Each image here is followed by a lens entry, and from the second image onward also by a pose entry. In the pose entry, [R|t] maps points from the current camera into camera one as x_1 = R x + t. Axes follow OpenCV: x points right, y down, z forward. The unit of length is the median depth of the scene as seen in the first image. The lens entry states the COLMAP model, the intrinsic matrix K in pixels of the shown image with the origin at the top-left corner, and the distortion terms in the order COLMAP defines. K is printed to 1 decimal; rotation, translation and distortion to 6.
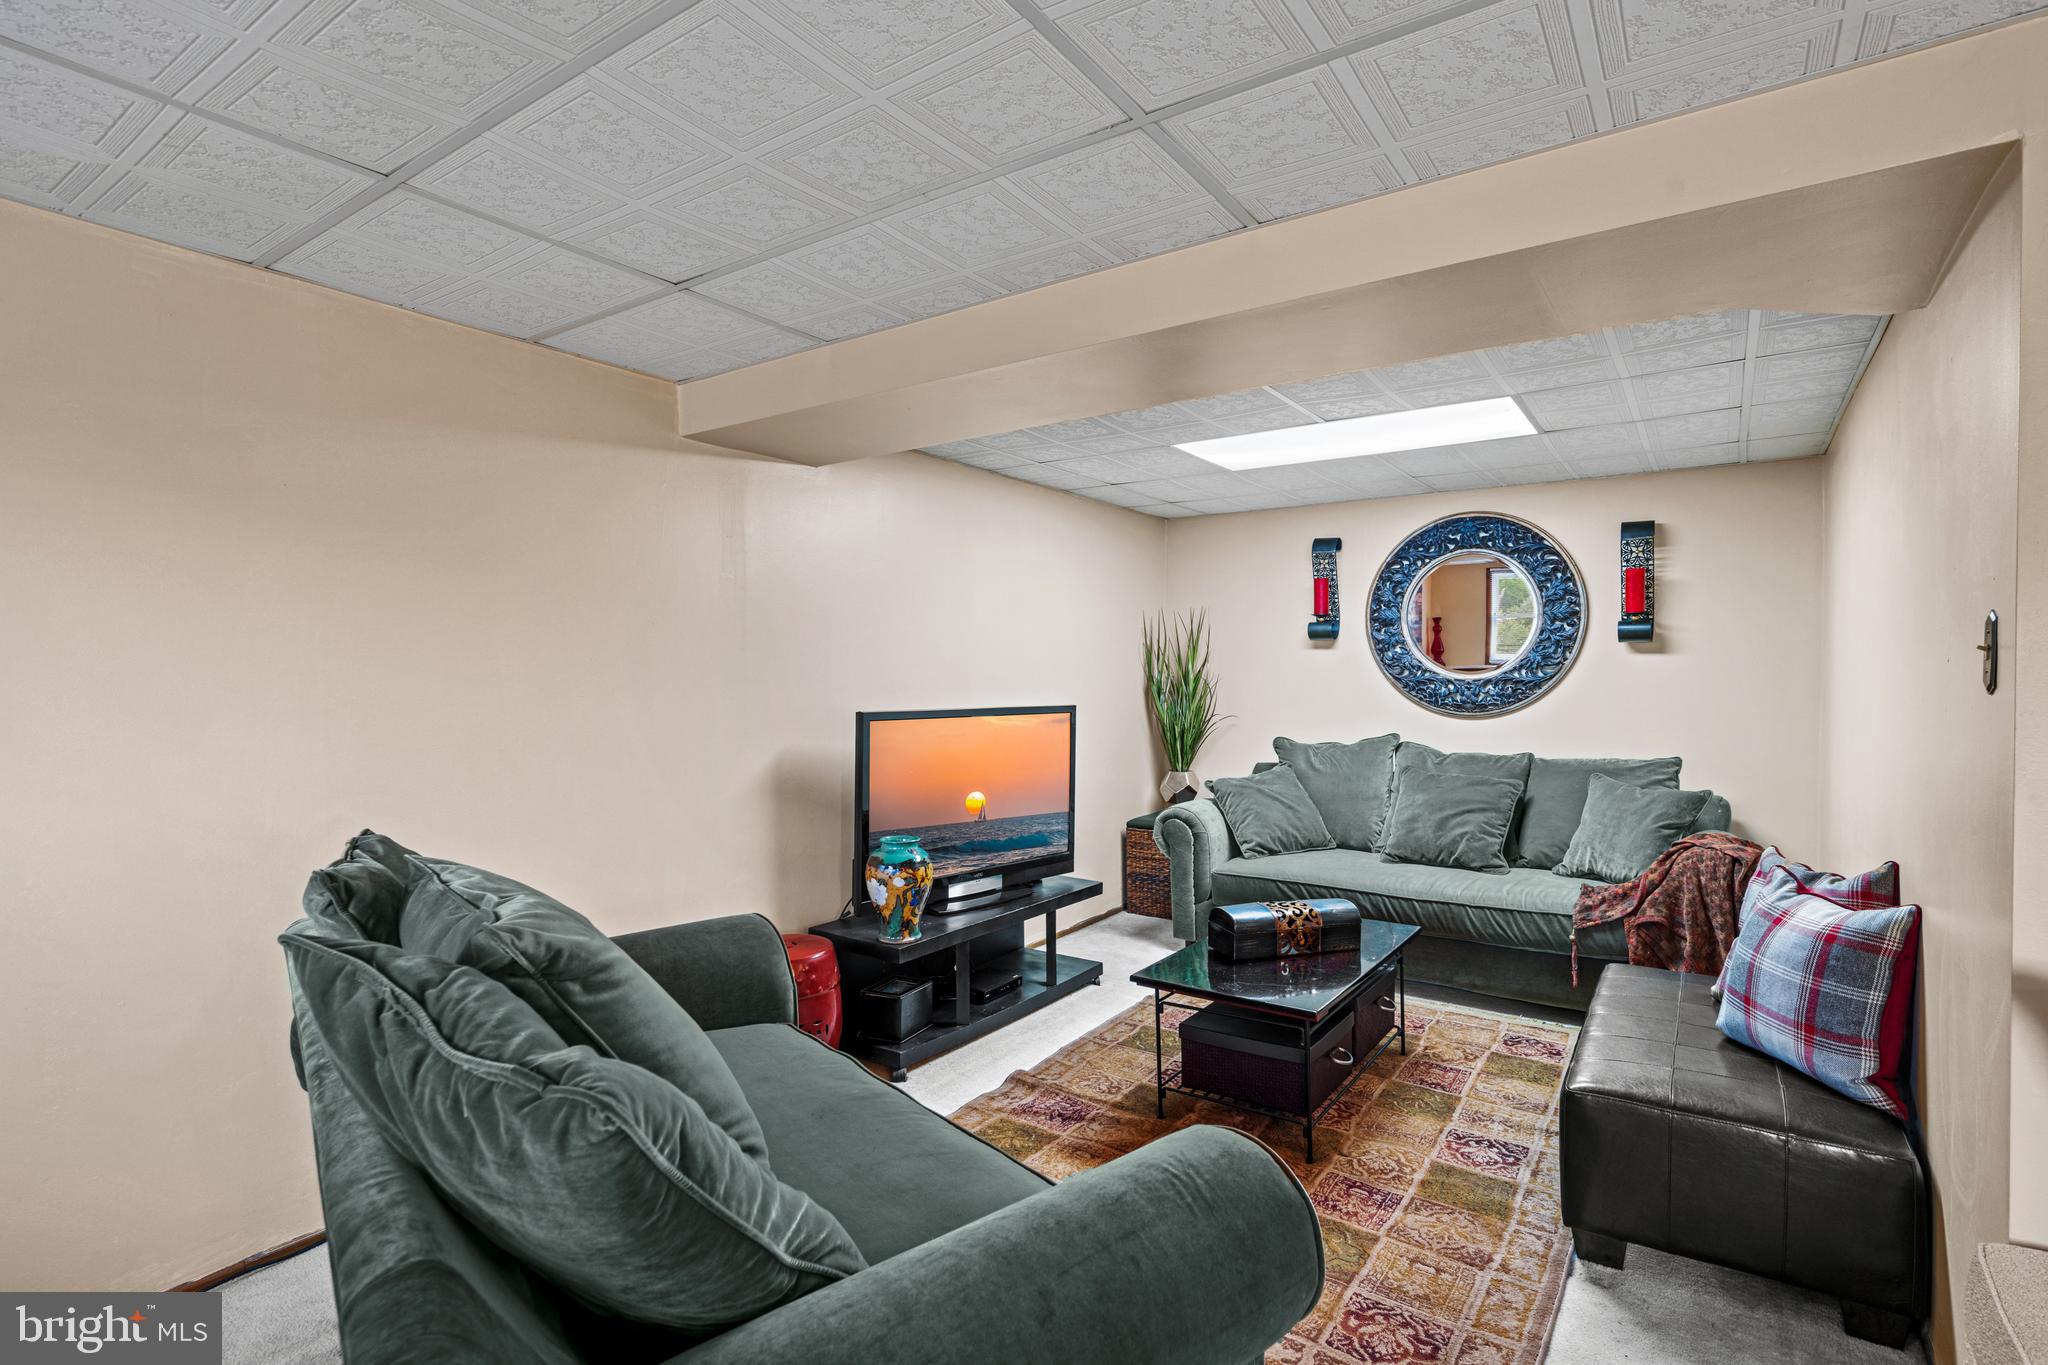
lens RADIAL K [[1001.8, 0, 1023.3], [0, 1001.8, 679.2], [0, 0, 1]] dist [0.003441, 0.000159]
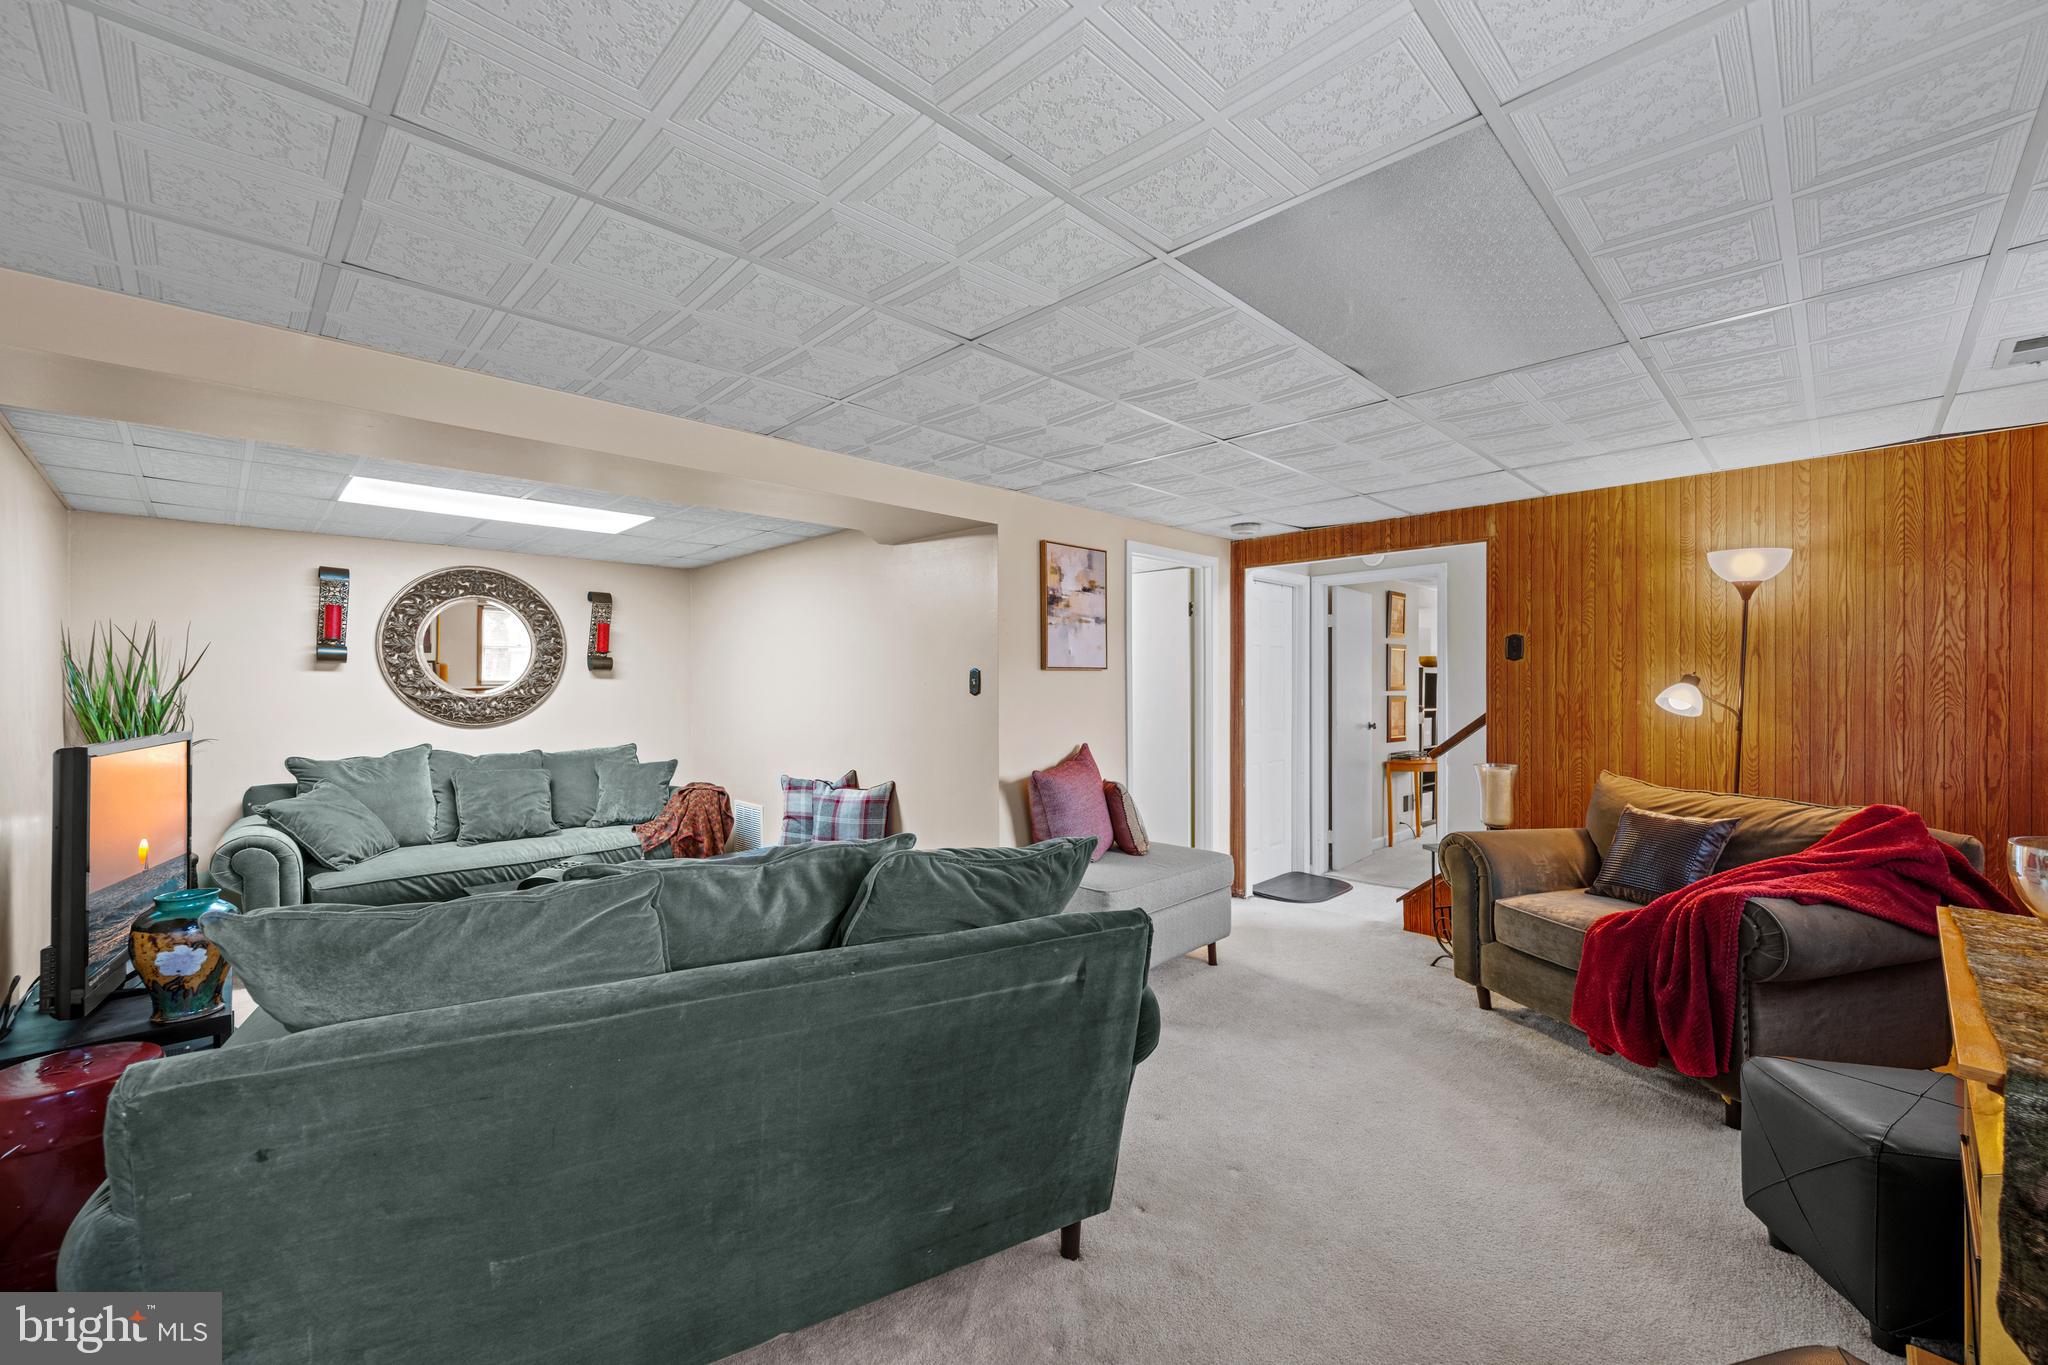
lens RADIAL K [[831.7, 0, 1018.0], [0, 831.7, 684.1], [0, 0, 1]] dist [-0.002064, -0.000244]
pose [[0.174810, 0.001605, 0.984601, -0.502306], [0.015158, 0.999876, -0.004321, -0.001797], [-0.984486, 0.015680, 0.174764, 0.146255]]
